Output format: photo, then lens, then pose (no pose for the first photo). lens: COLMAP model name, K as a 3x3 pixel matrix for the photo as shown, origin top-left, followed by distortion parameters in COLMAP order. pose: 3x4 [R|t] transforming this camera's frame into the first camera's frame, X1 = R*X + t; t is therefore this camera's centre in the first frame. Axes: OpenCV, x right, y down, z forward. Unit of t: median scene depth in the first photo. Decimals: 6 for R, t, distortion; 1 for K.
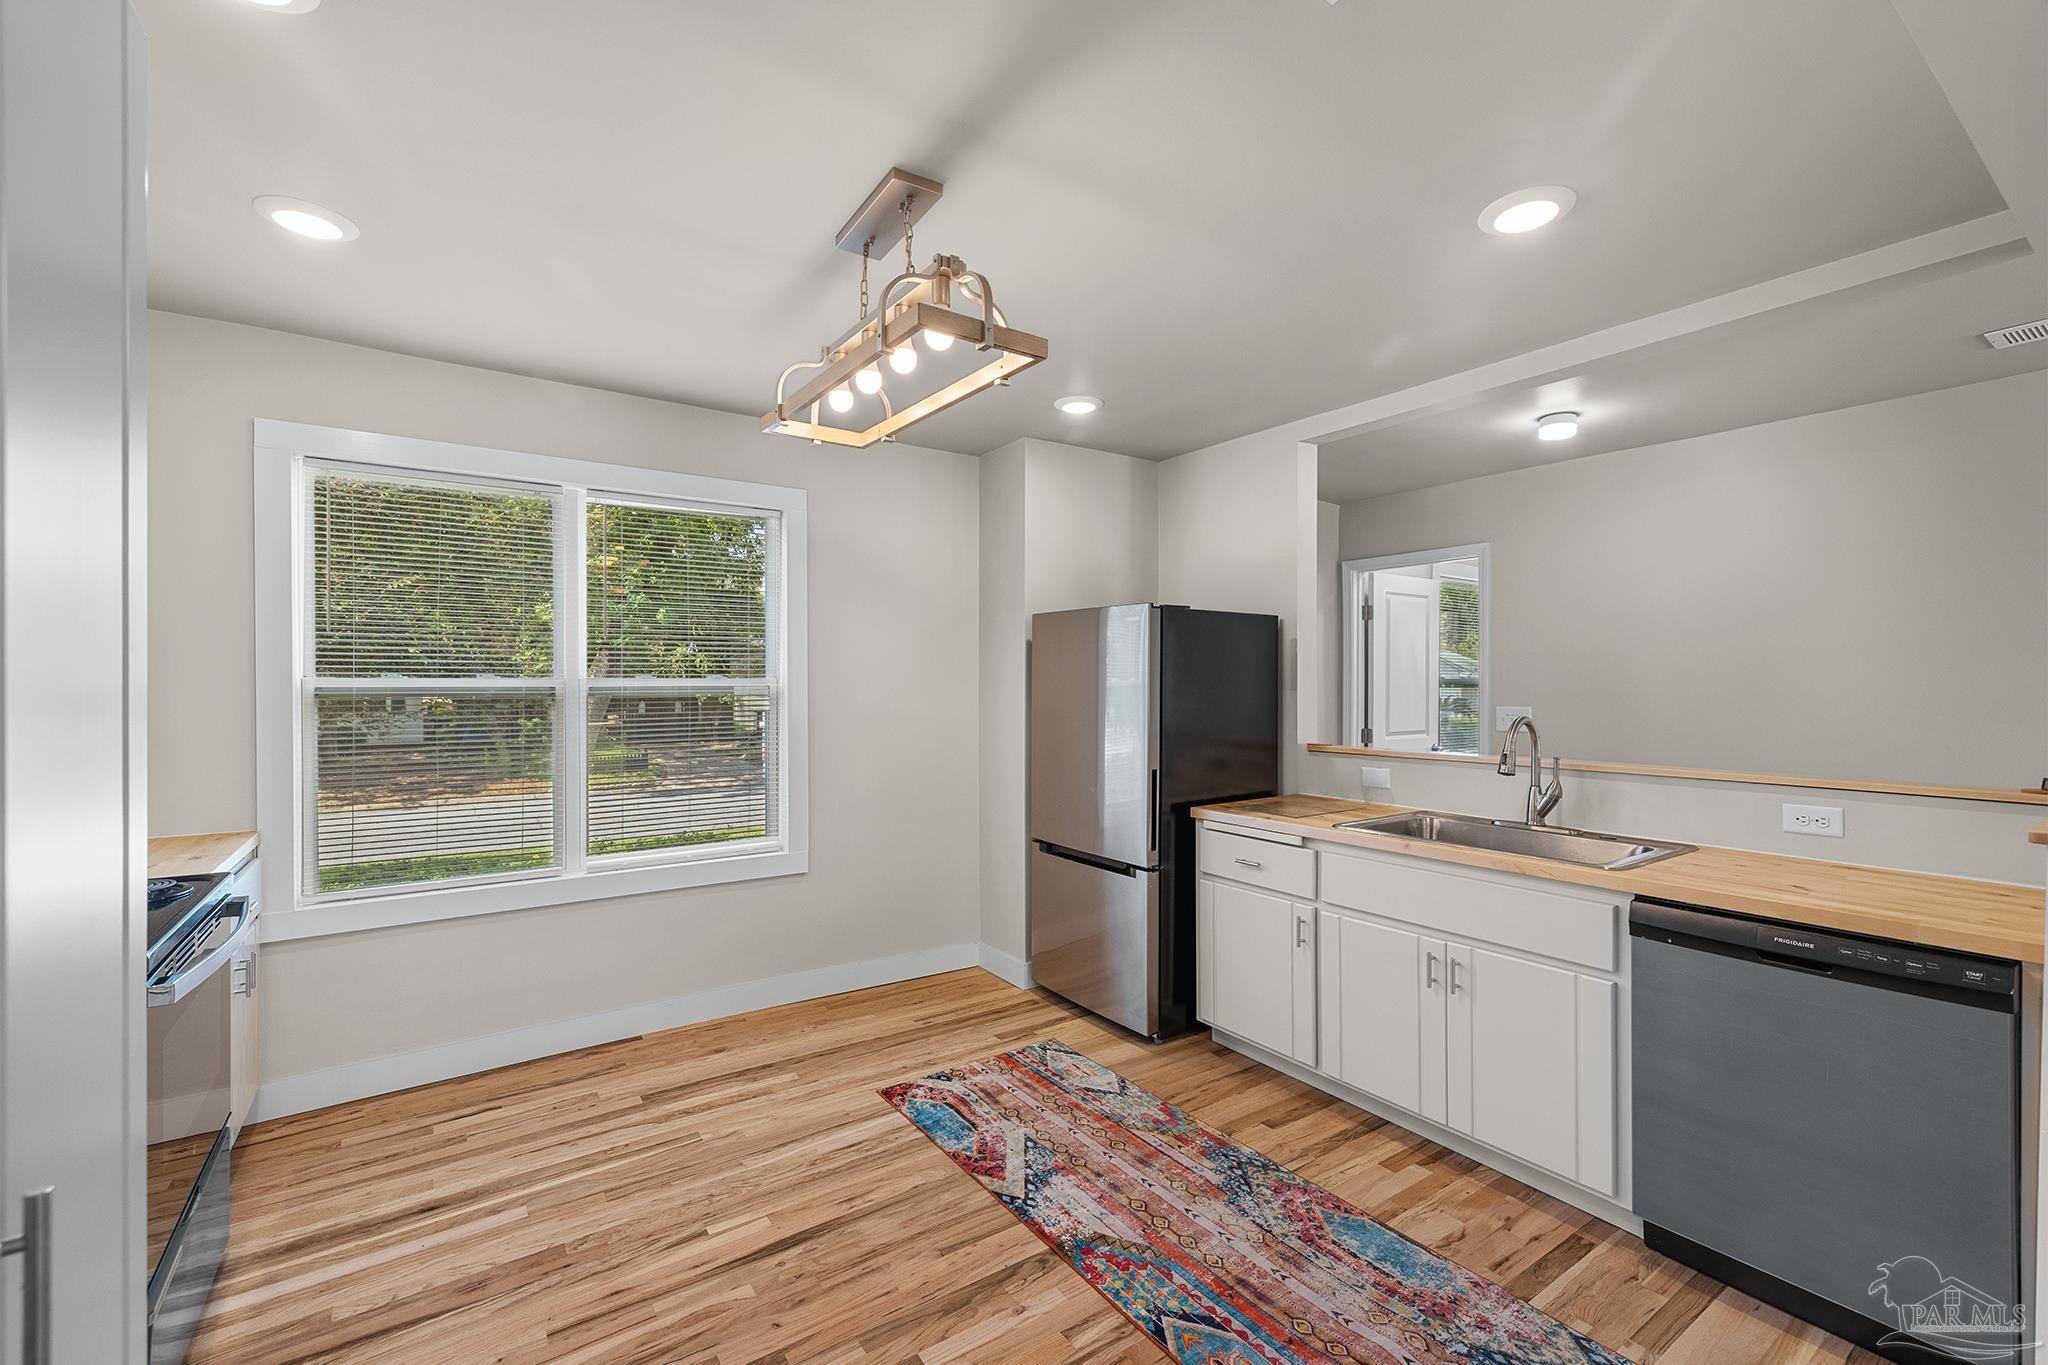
lens RADIAL K [[854.7, 0, 1019.9], [0, 854.7, 684.1], [0, 0, 1]] dist [0.002108, -0.000081]
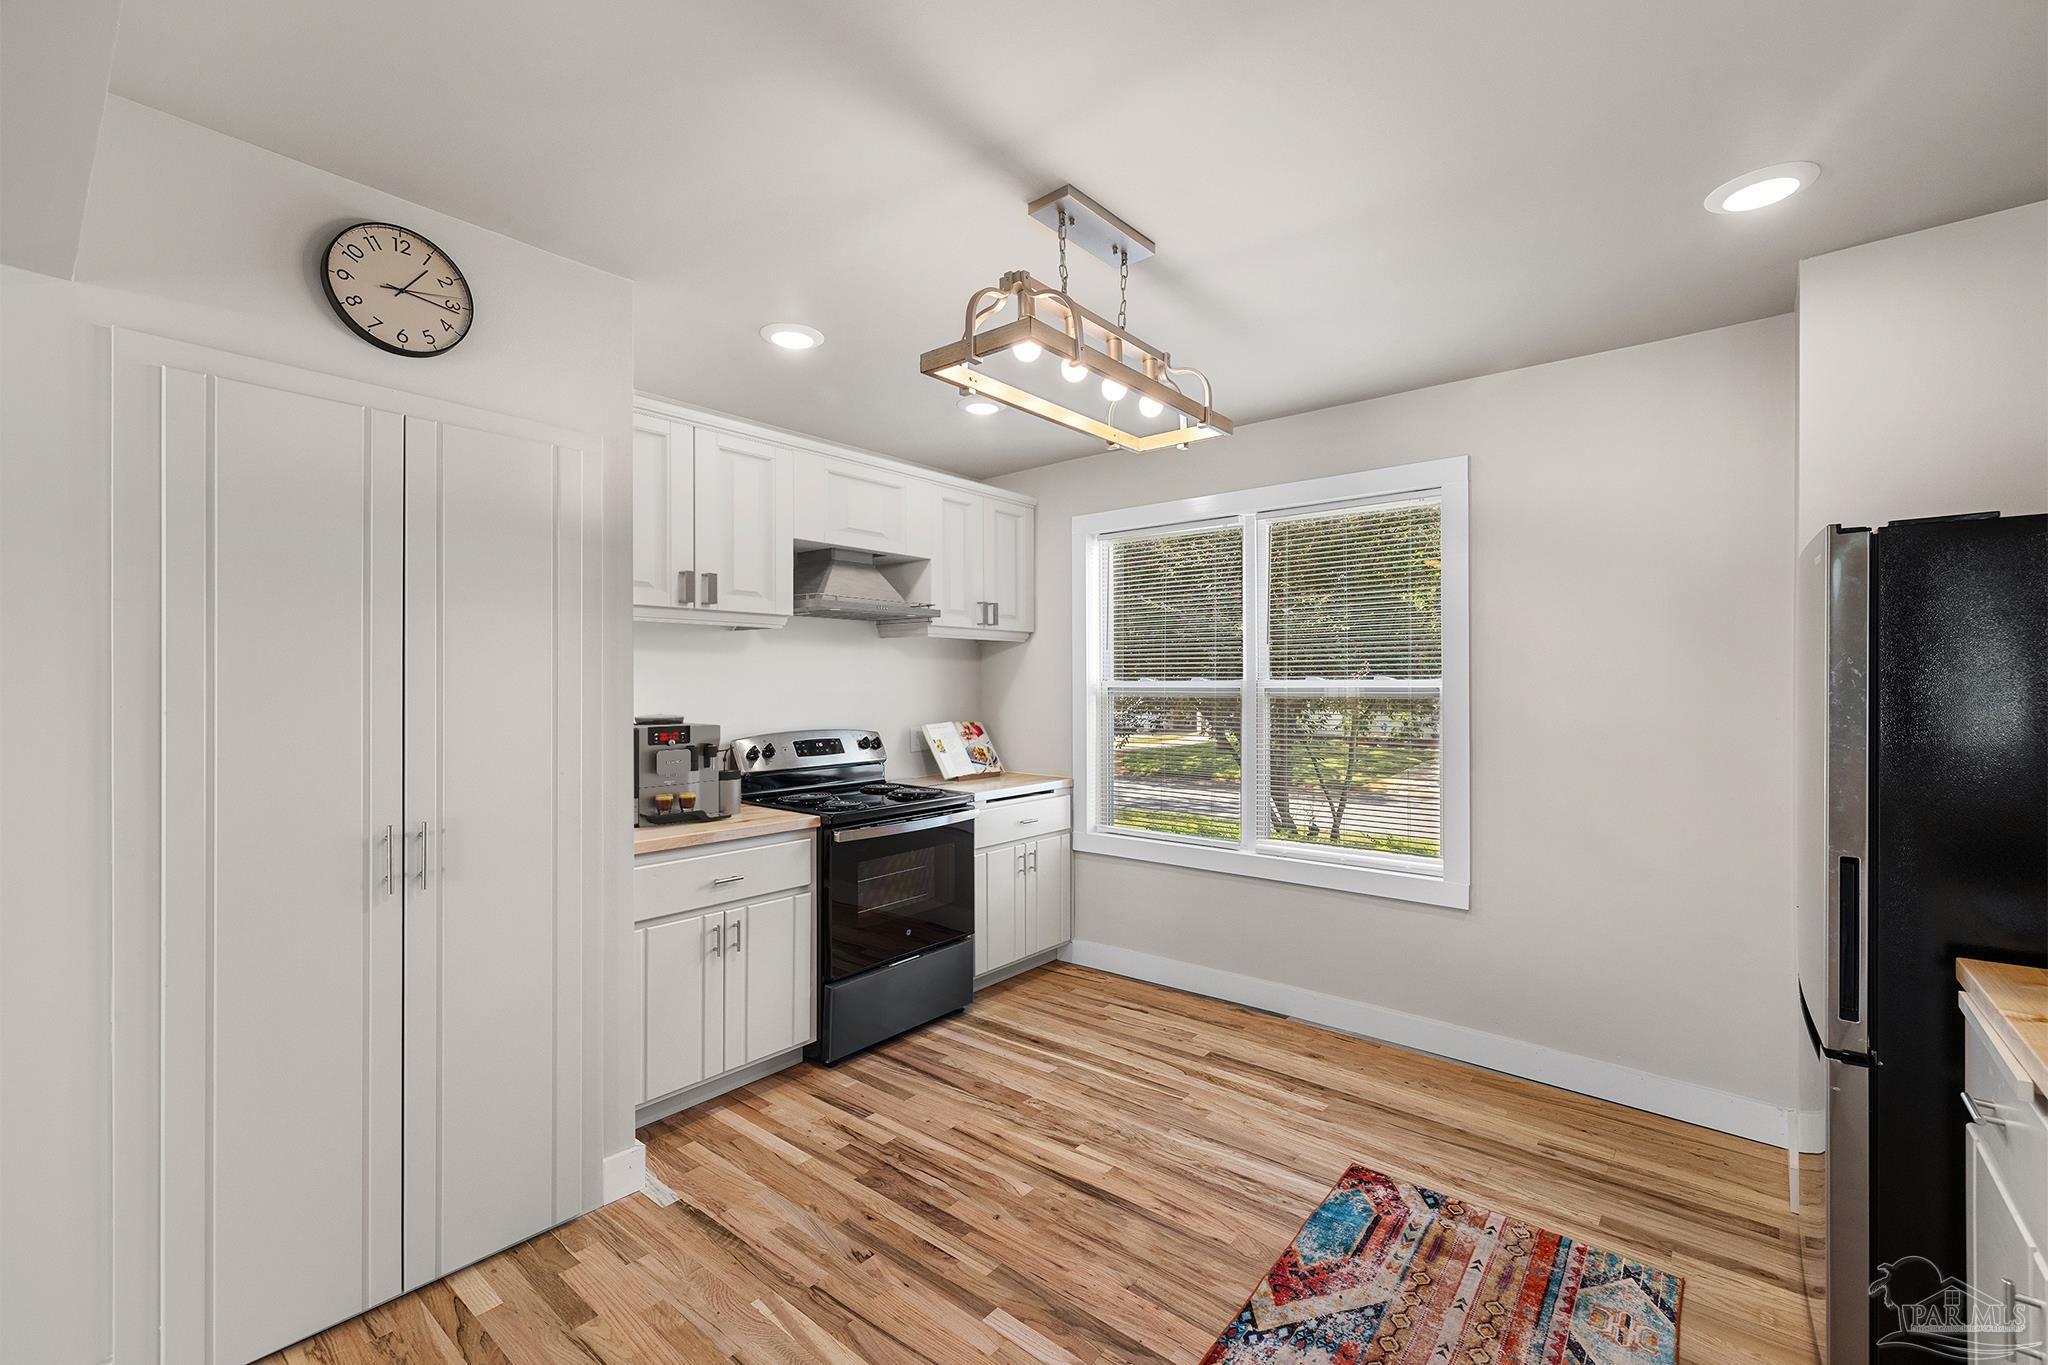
lens RADIAL K [[858.2, 0, 1024.0], [0, 858.2, 682.5], [0, 0, 1]] dist [0.002776, 0.000360]
pose [[0.271163, -0.003544, -0.962527, 0.597257], [0.000555, 0.999994, -0.003525, -0.000331], [0.962533, 0.000422, 0.271163, 0.472176]]
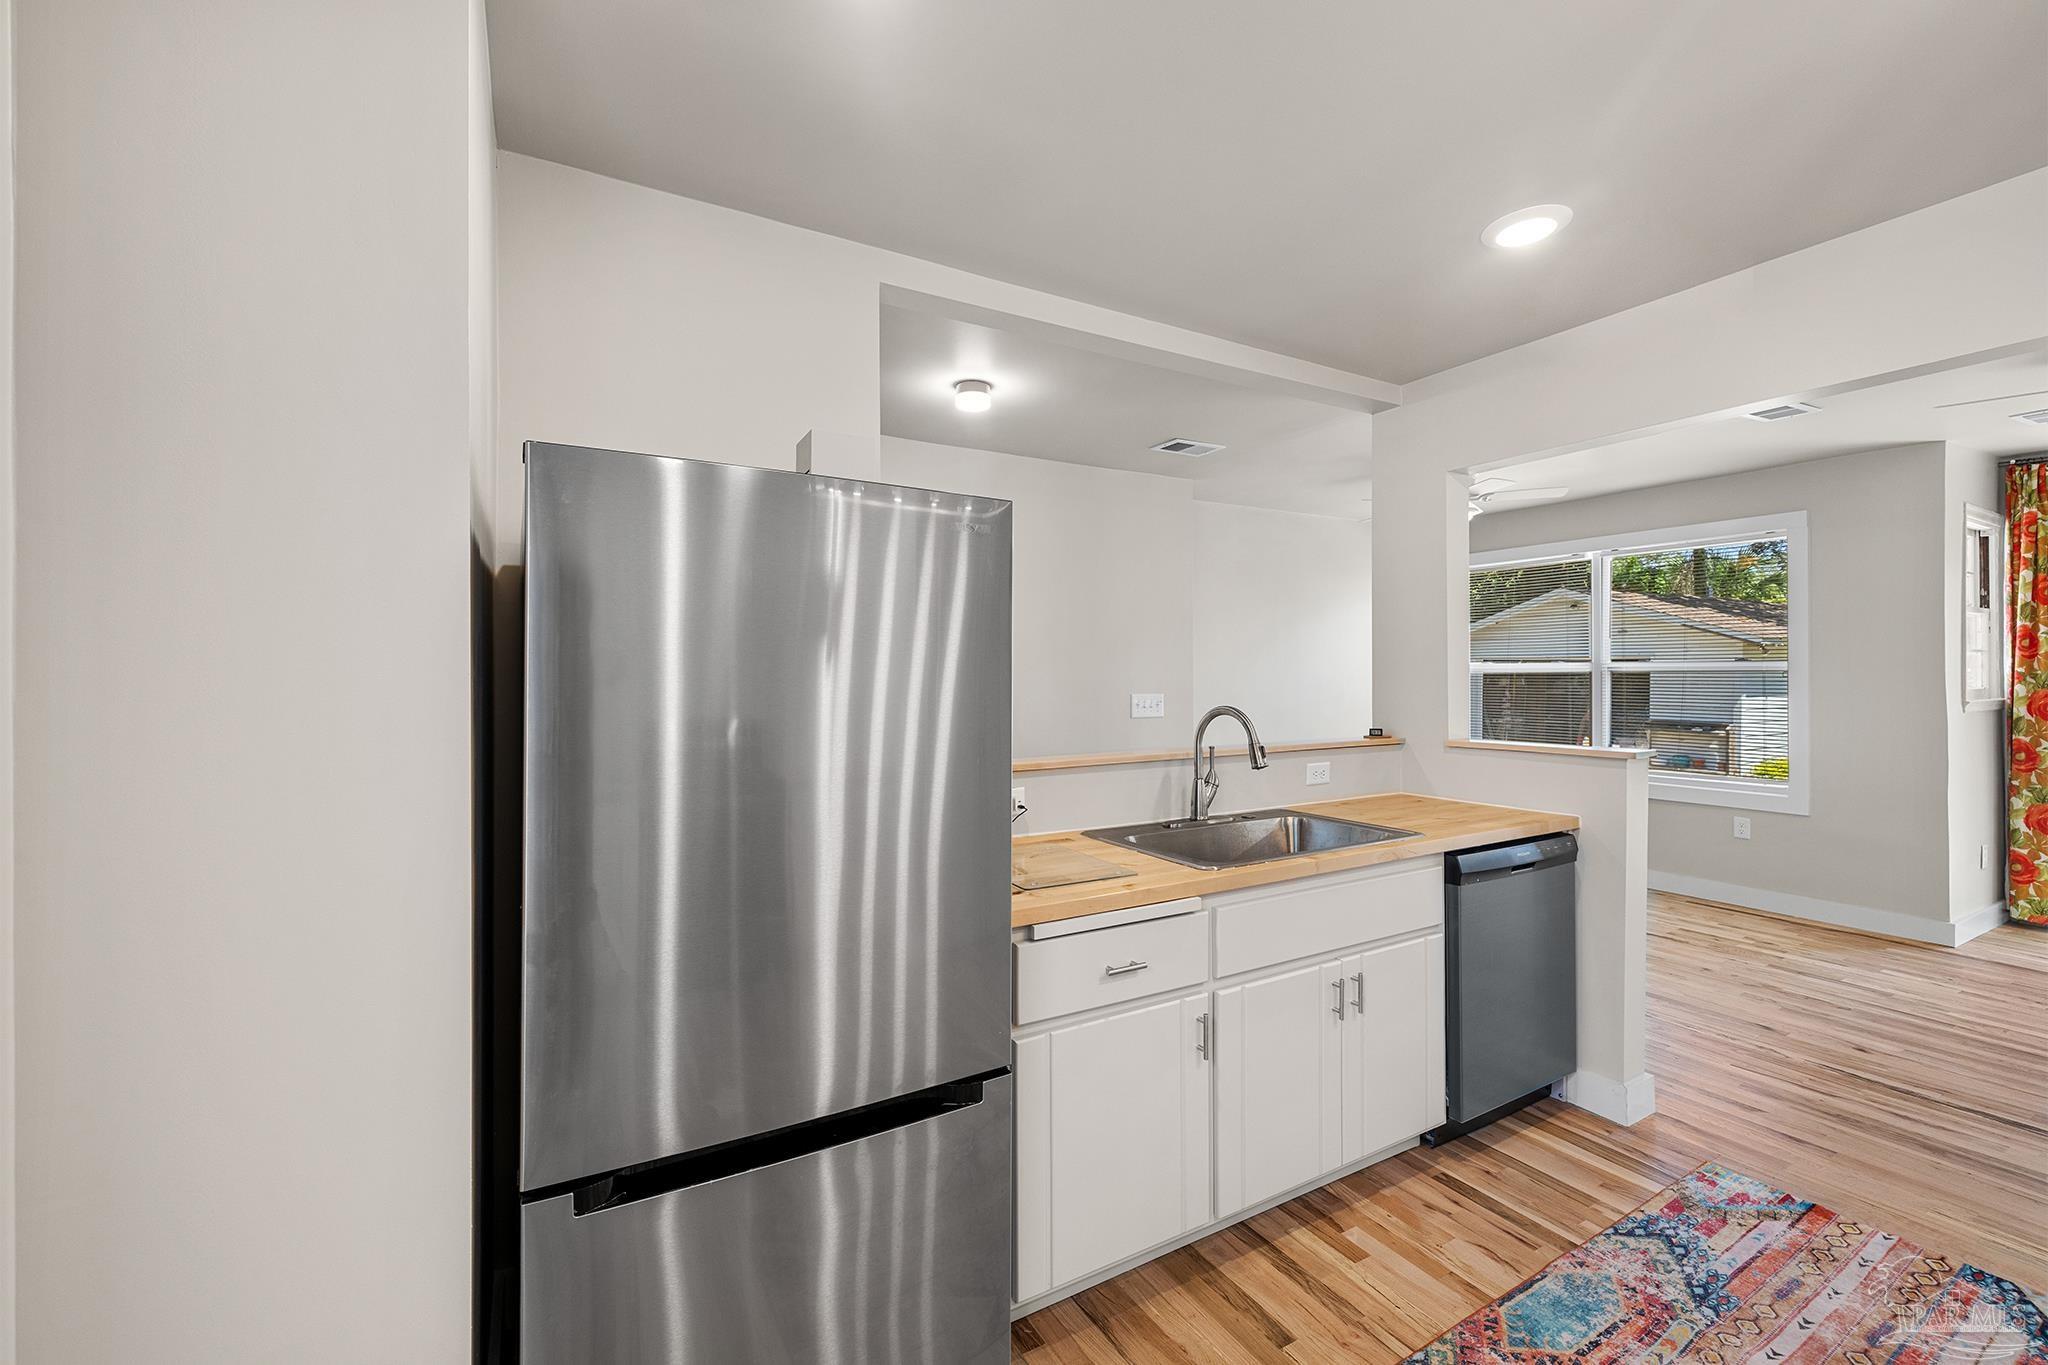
lens RADIAL K [[860.3, 0, 1019.9], [0, 860.3, 672.7], [0, 0, 1]] dist [0.003518, -0.000660]
pose [[0.079251, 0.000556, 0.996855, -0.380666], [0.005296, 0.999985, -0.000979, -0.001500], [-0.996841, 0.005356, 0.079247, 1.118528]]
